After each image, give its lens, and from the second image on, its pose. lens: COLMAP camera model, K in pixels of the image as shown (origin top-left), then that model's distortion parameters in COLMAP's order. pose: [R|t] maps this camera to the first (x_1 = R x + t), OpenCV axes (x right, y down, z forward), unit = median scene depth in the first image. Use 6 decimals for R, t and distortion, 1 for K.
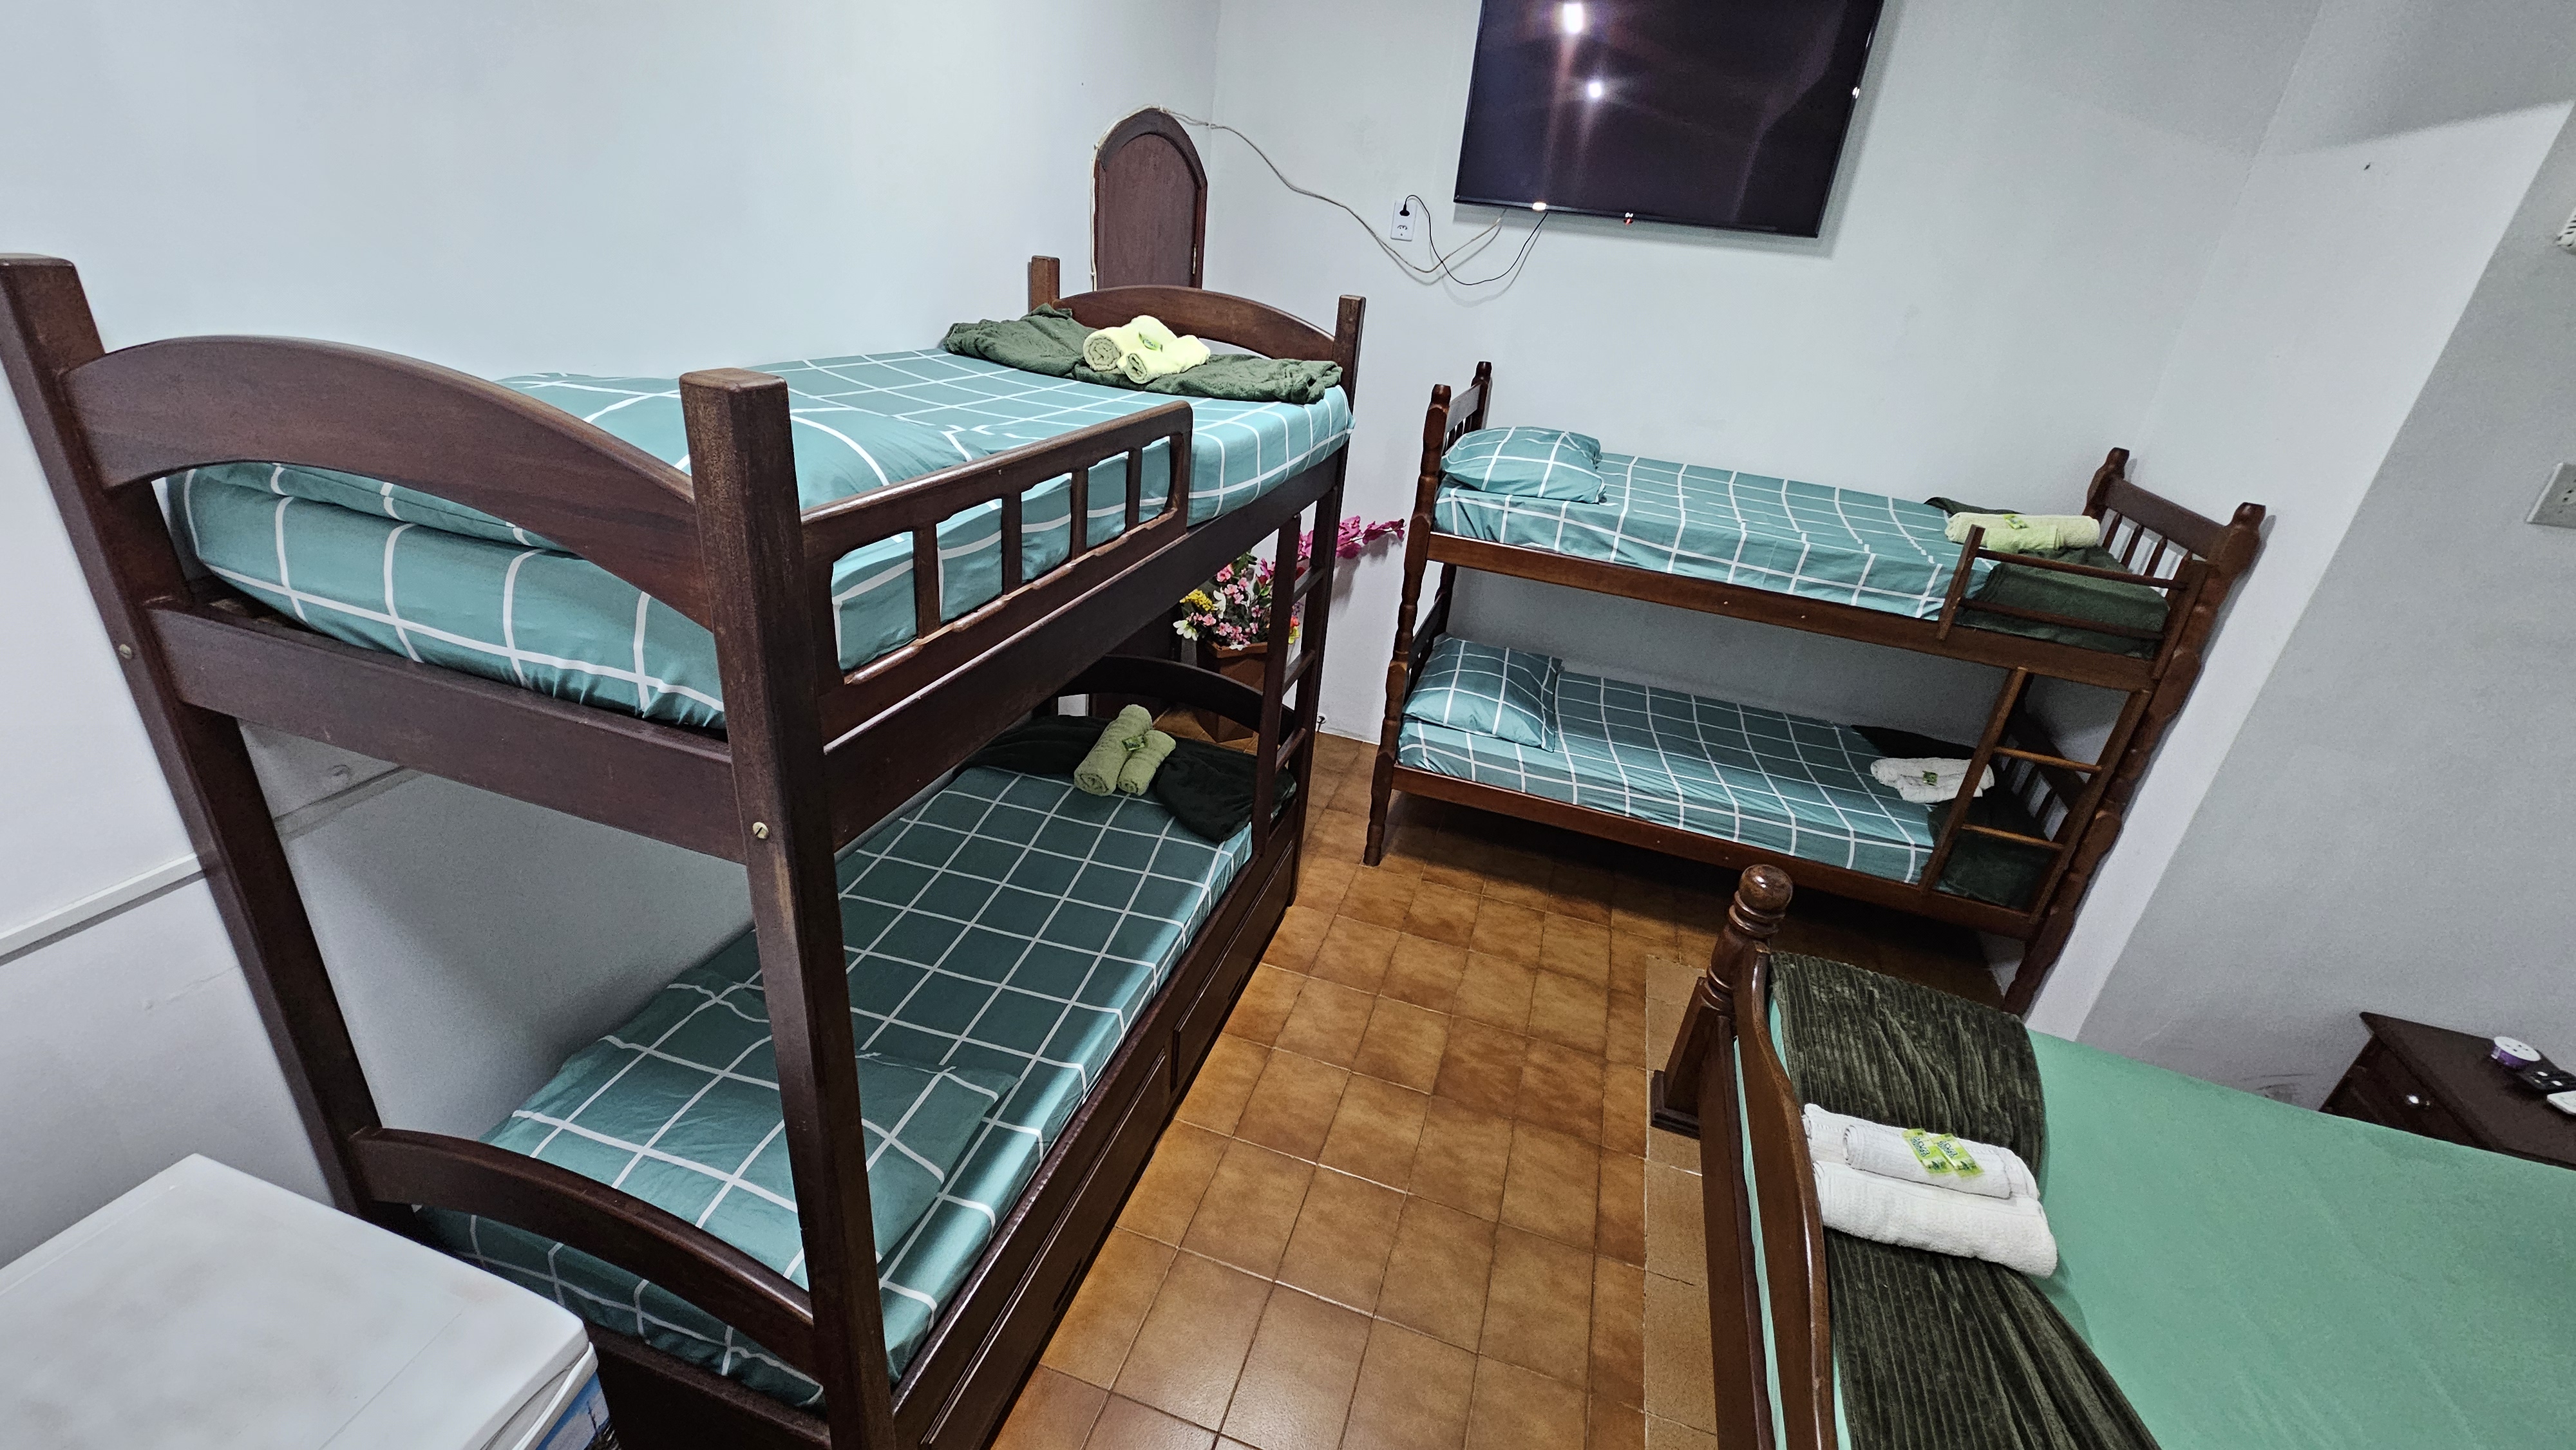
lens RADIAL K [[1059.3, 0, 1294.3], [0, 1059.3, 719.3], [0, 0, 1]] dist [0.002856, -0.001189]
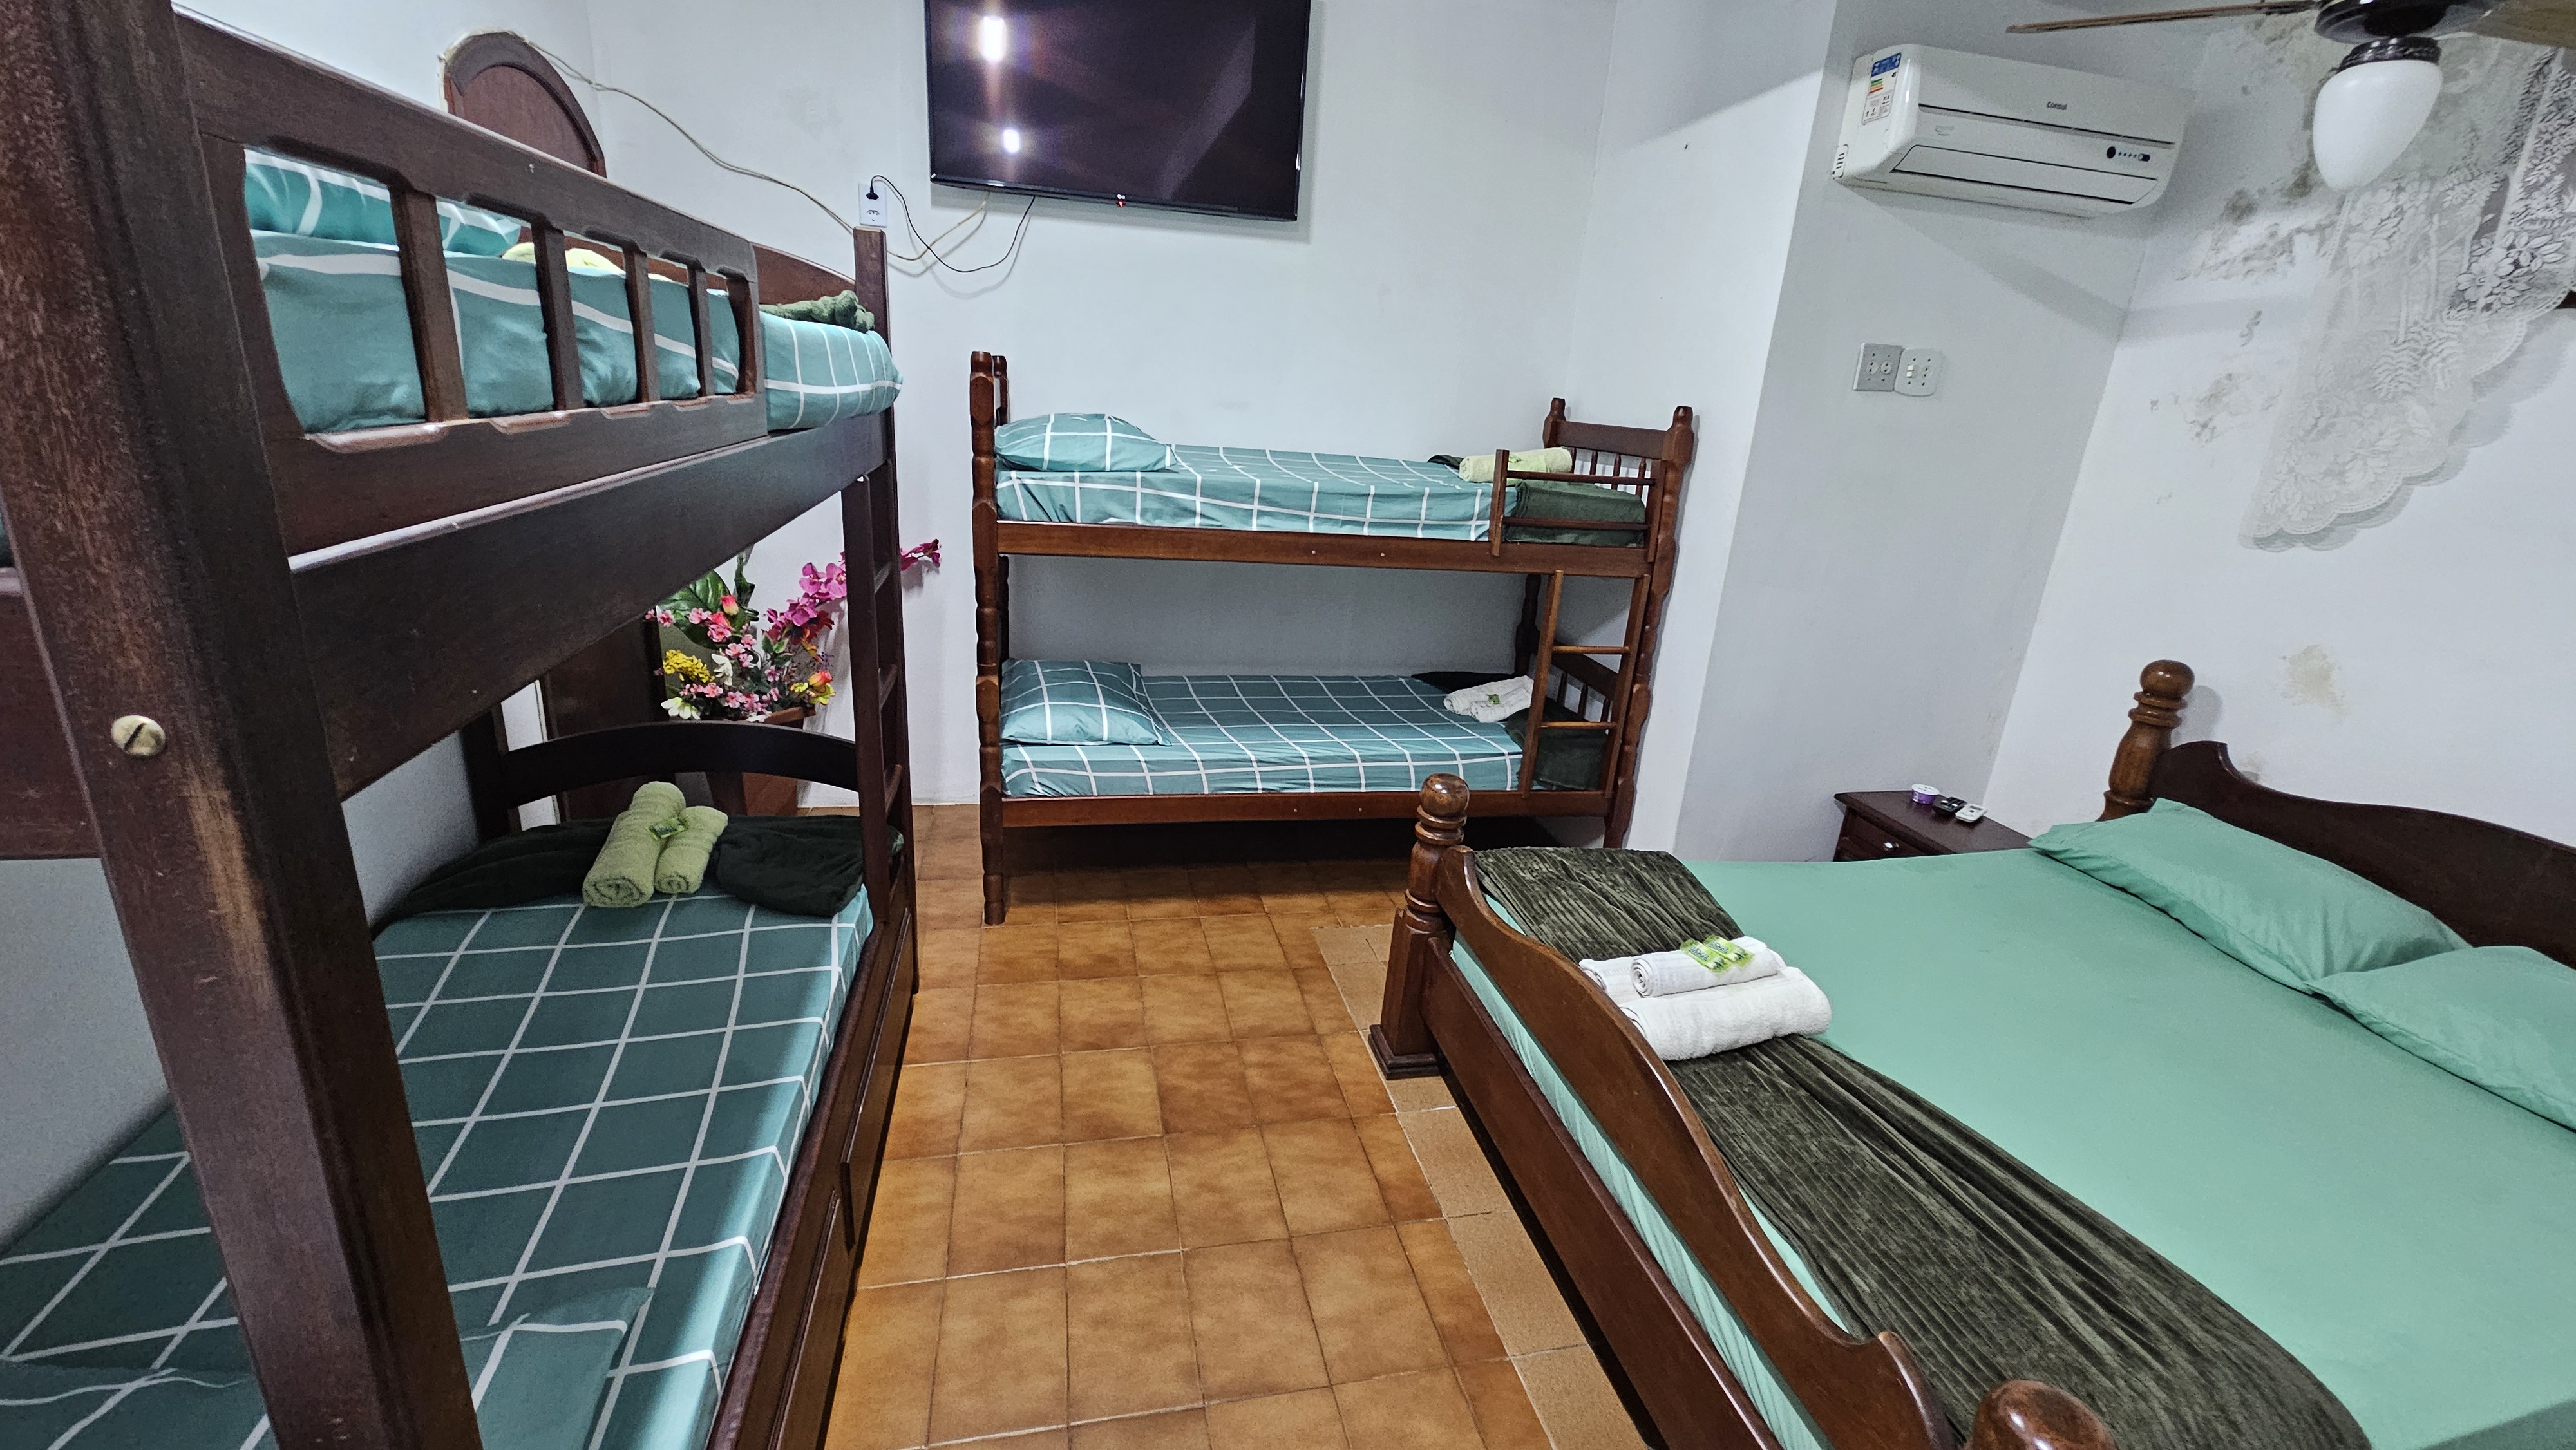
lens RADIAL K [[1059.3, 0, 1302.0], [0, 1059.3, 718.8], [0, 0, 1]] dist [0.002856, -0.001189]
pose [[0.864949, -0.186872, 0.465771, -0.103446], [0.227857, 0.973145, -0.032700, 0.077364], [-0.447152, 0.134413, 0.884301, 0.143127]]
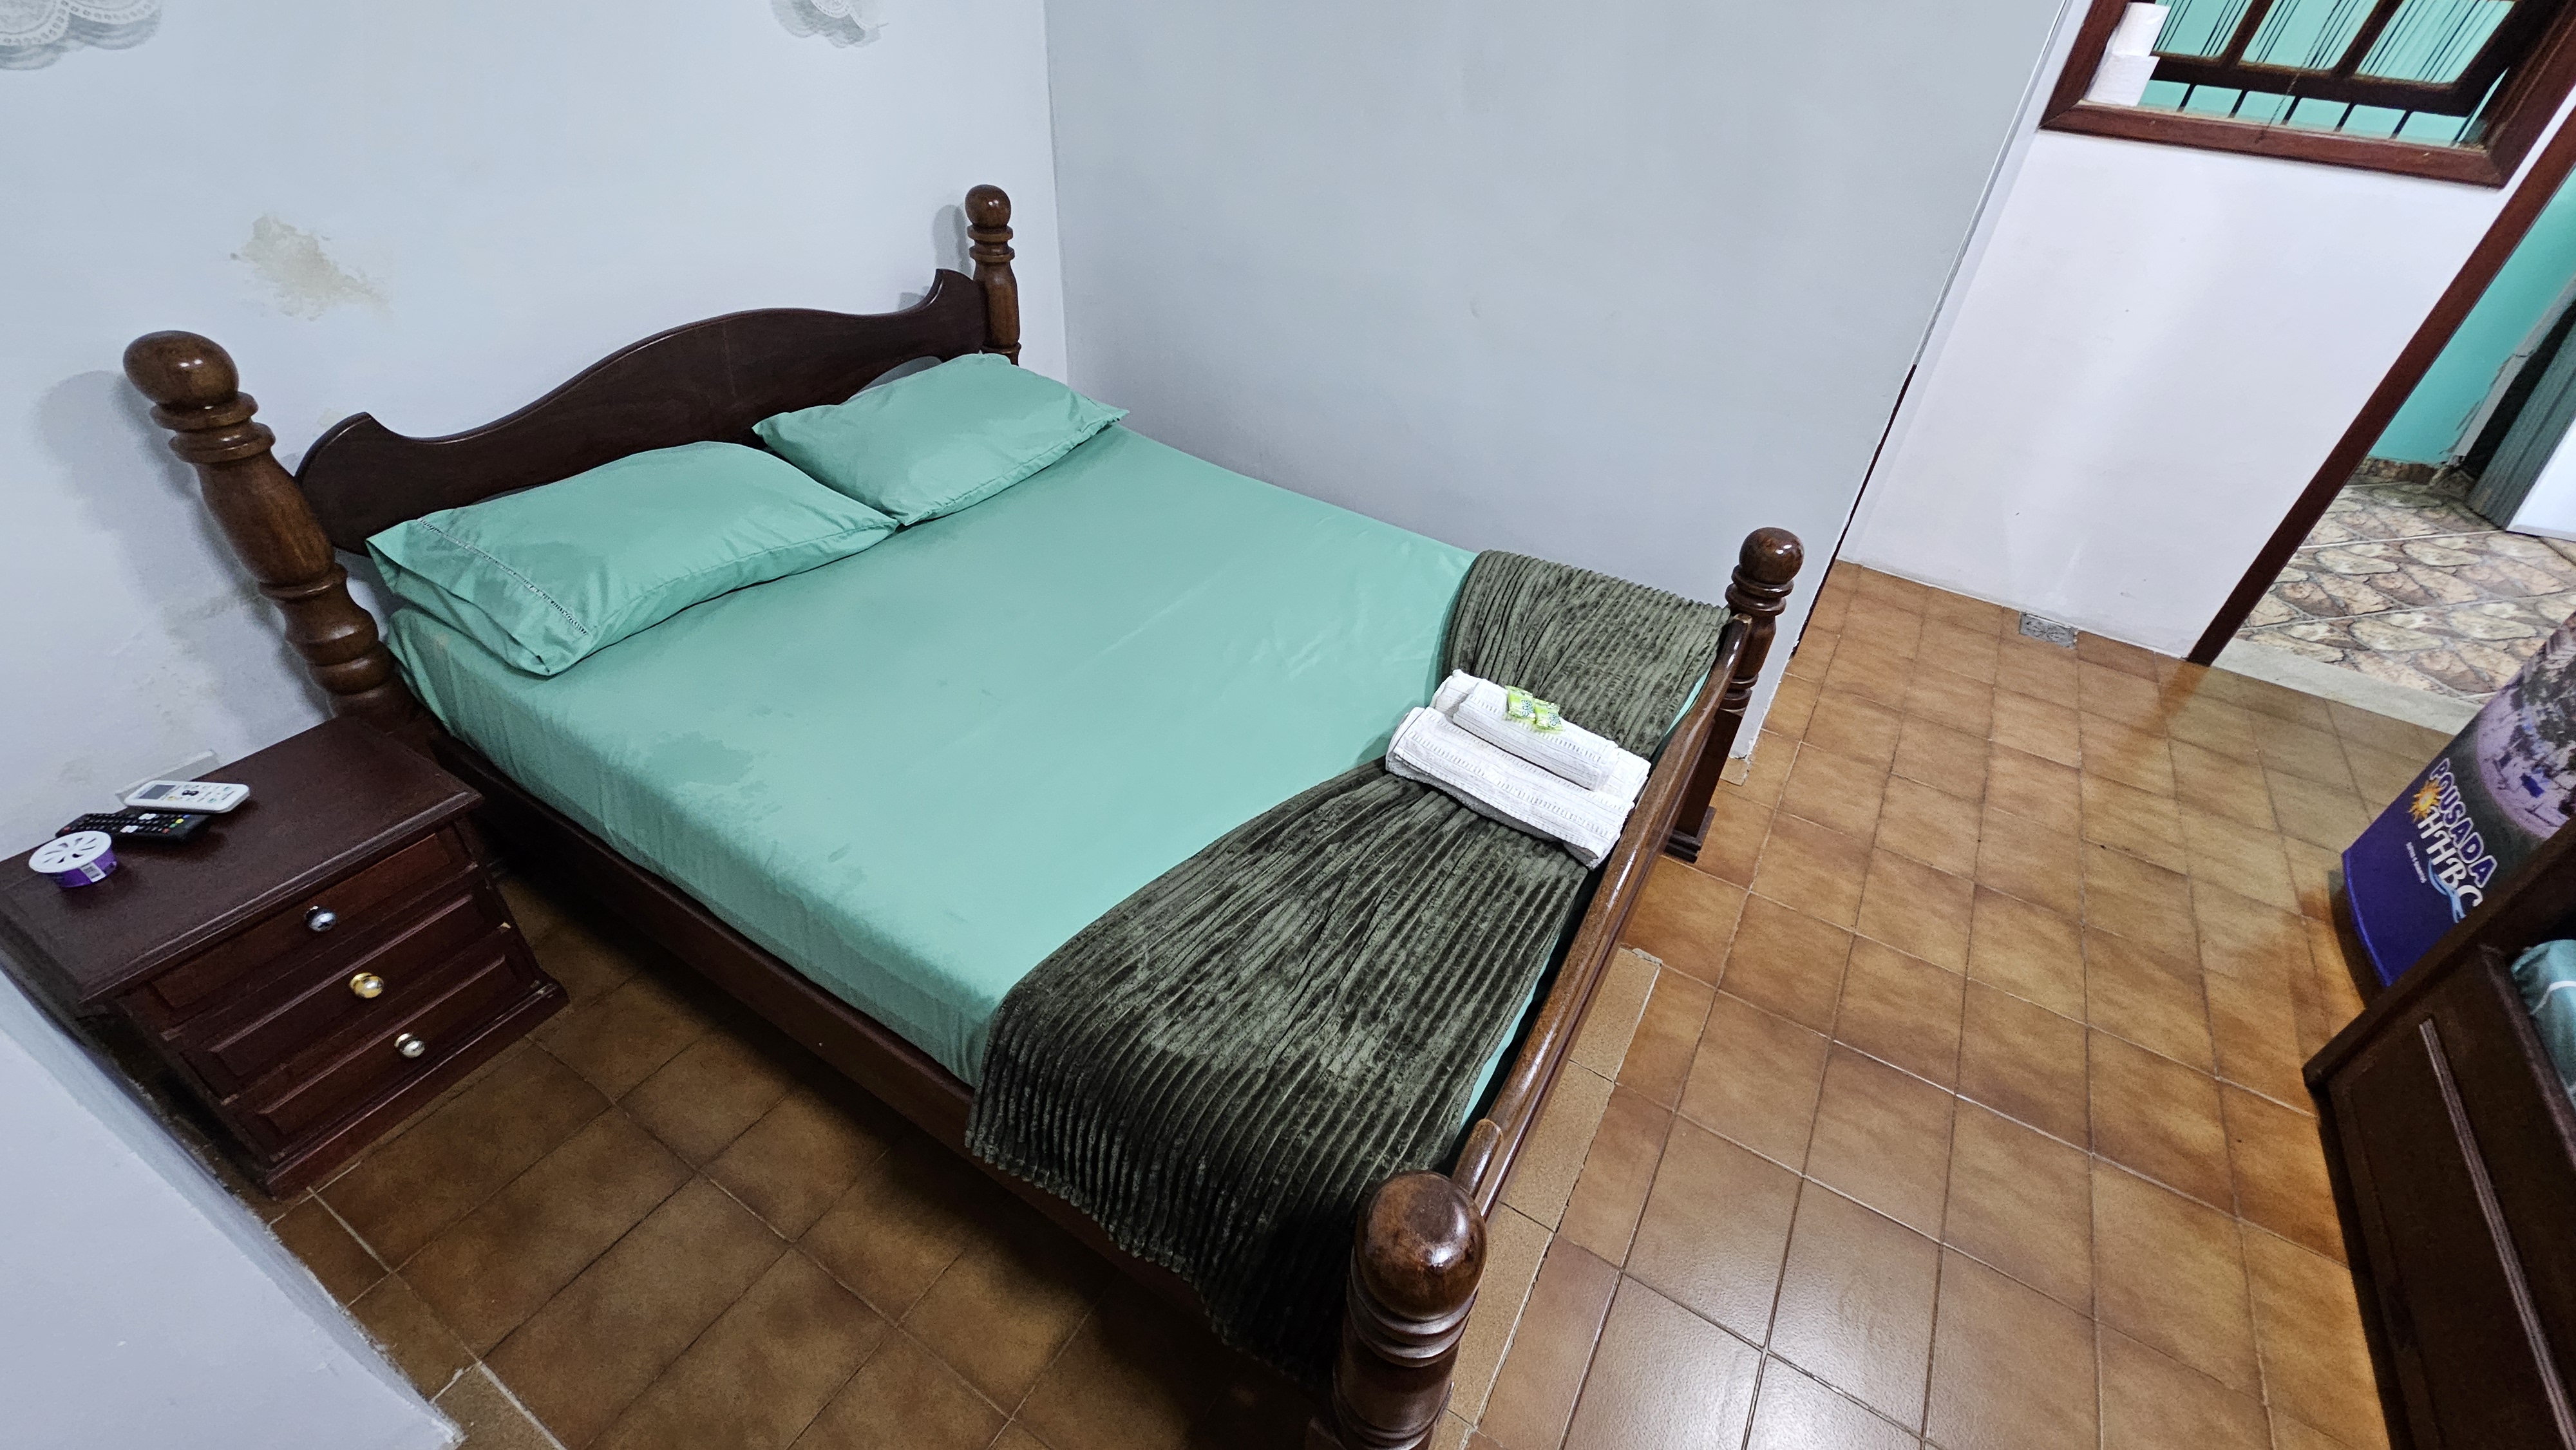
lens RADIAL K [[1059.3, 0, 1306.1], [0, 1059.3, 715.9], [0, 0, 1]] dist [0.002856, -0.001189]
pose [[-0.958527, -0.270507, 0.089735, 0.423704], [-0.047021, 0.460643, 0.886339, -0.220803], [-0.281096, 0.845361, -0.454258, 0.874582]]
